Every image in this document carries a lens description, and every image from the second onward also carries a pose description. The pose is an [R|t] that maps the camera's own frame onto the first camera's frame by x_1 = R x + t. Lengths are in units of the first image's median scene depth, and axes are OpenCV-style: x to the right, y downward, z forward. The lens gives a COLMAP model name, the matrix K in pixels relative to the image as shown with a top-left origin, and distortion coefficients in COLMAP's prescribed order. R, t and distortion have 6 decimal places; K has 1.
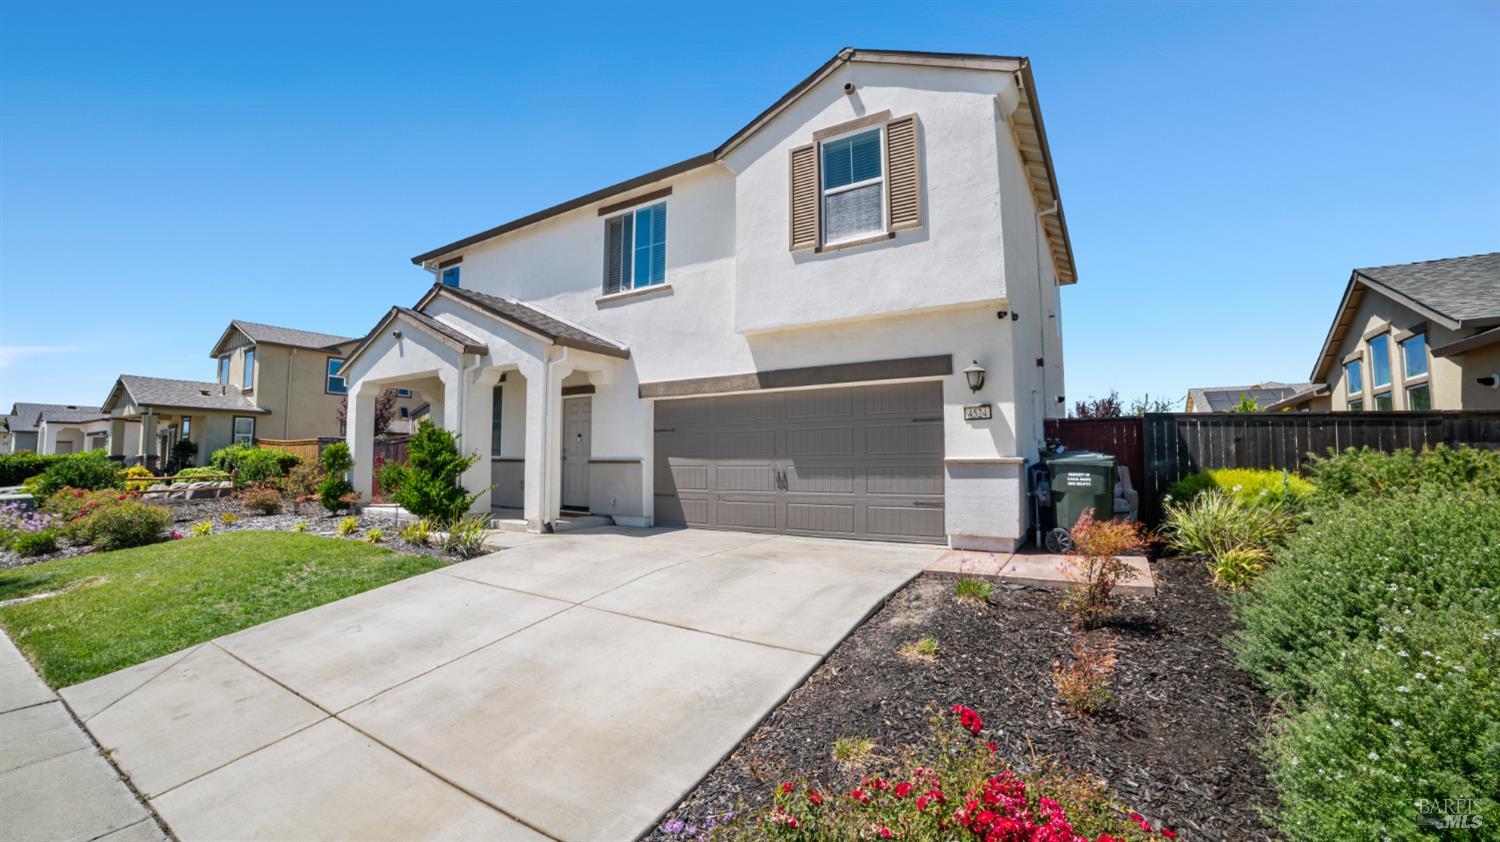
lens RADIAL K [[602.2, 0, 750.0], [0, 602.2, 421.0], [0, 0, 1]] dist [-0.077331, 0.030153]
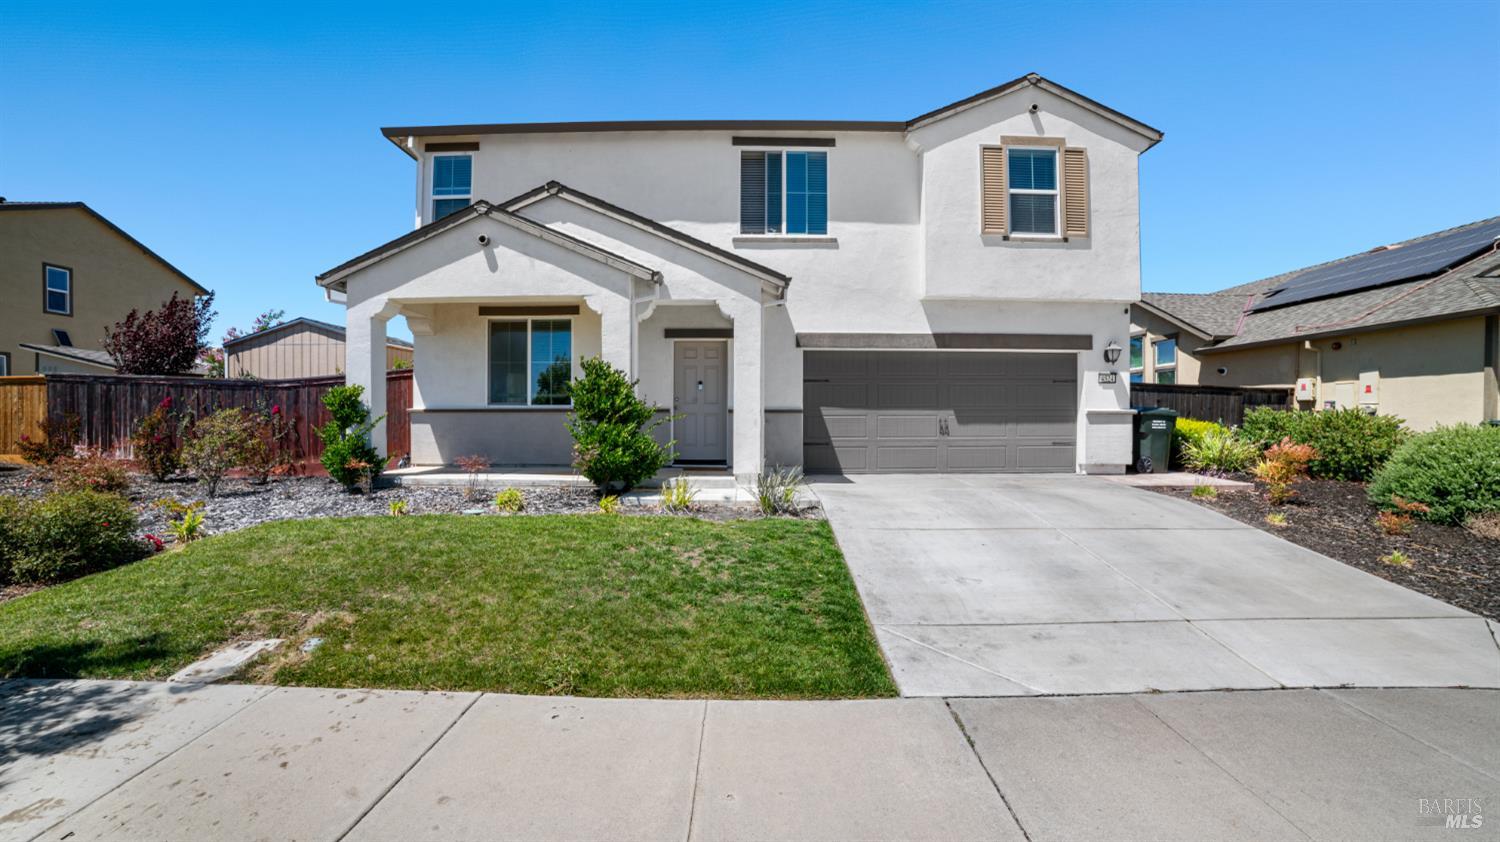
lens RADIAL K [[602.2, 0, 750.0], [0, 602.2, 421.0], [0, 0, 1]] dist [-0.077331, 0.030153]
pose [[0.840186, -0.005958, 0.542266, -0.874366], [-0.038909, 0.996700, 0.071237, 0.016836], [-0.540901, -0.080952, 0.837181, 0.221559]]
